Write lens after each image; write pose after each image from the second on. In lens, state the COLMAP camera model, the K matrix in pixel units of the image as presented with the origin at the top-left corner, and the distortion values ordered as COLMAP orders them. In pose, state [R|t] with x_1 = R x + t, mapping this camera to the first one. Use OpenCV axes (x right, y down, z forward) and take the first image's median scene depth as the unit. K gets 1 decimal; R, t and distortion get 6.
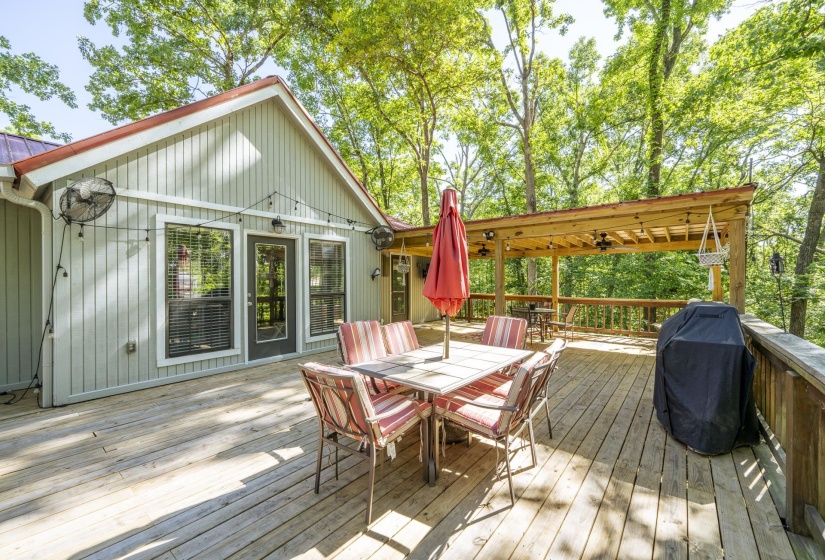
lens RADIAL K [[339.0, 0, 411.7], [0, 339.0, 276.3], [0, 0, 1]] dist [0.000837, 0.000072]
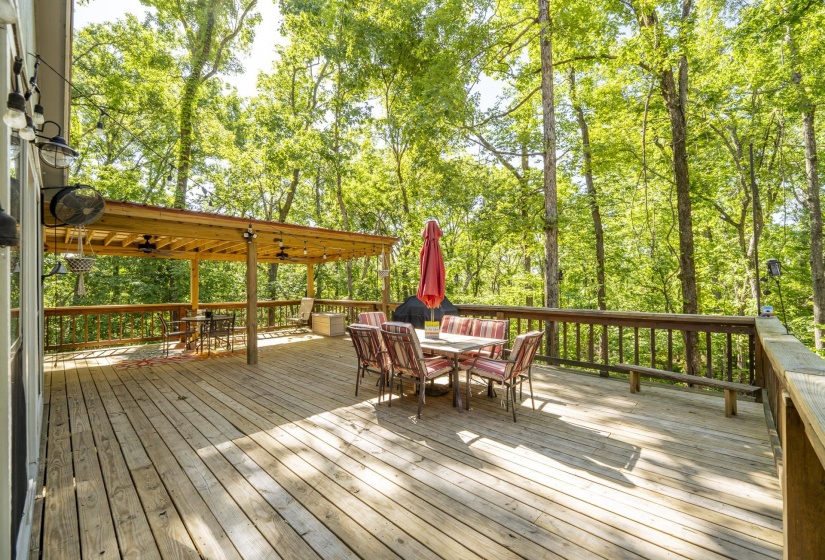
lens RADIAL K [[333.9, 0, 411.7], [0, 333.9, 280.6], [0, 0, 1]] dist [0.000510, -0.000038]
pose [[0.076328, 0.008197, 0.997049, -0.958352], [0.000958, 0.999965, -0.008295, 0.005650], [-0.997082, 0.001588, 0.076317, 0.705486]]
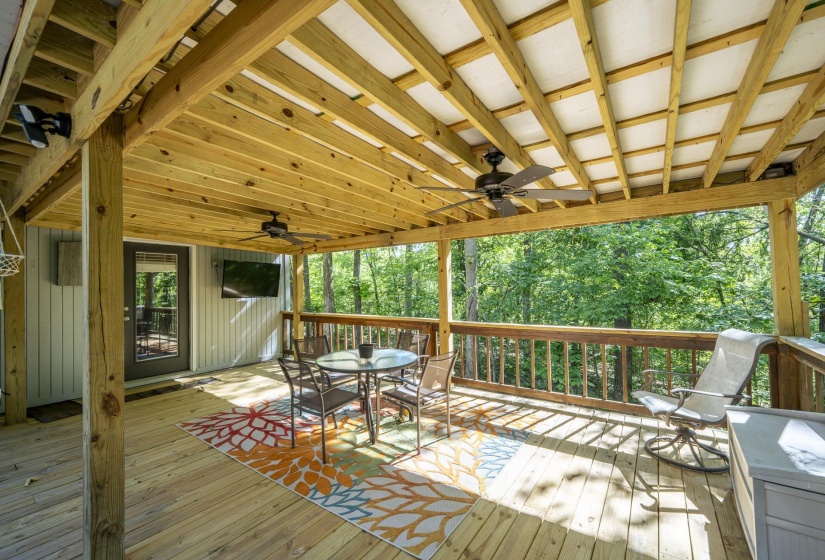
lens RADIAL K [[328.0, 0, 409.2], [0, 328.0, 283.5], [0, 0, 1]] dist [0.000141, -0.000170]
pose [[0.998957, -0.015408, 0.042979, 0.732106], [0.015631, 0.999866, -0.004841, 0.014831], [-0.042898, 0.005508, 0.999064, 1.066081]]
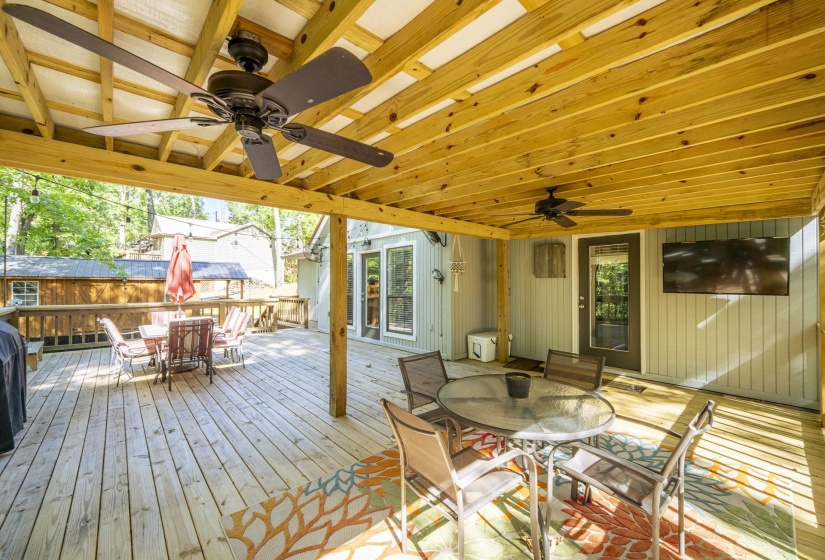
lens RADIAL K [[328.0, 0, 409.2], [0, 328.0, 283.5], [0, 0, 1]] dist [0.000141, -0.000170]
pose [[-0.160301, 0.000908, -0.987068, 1.170655], [0.012809, 0.999917, -0.001161, 0.017960], [0.986985, -0.012830, -0.160299, 1.786413]]
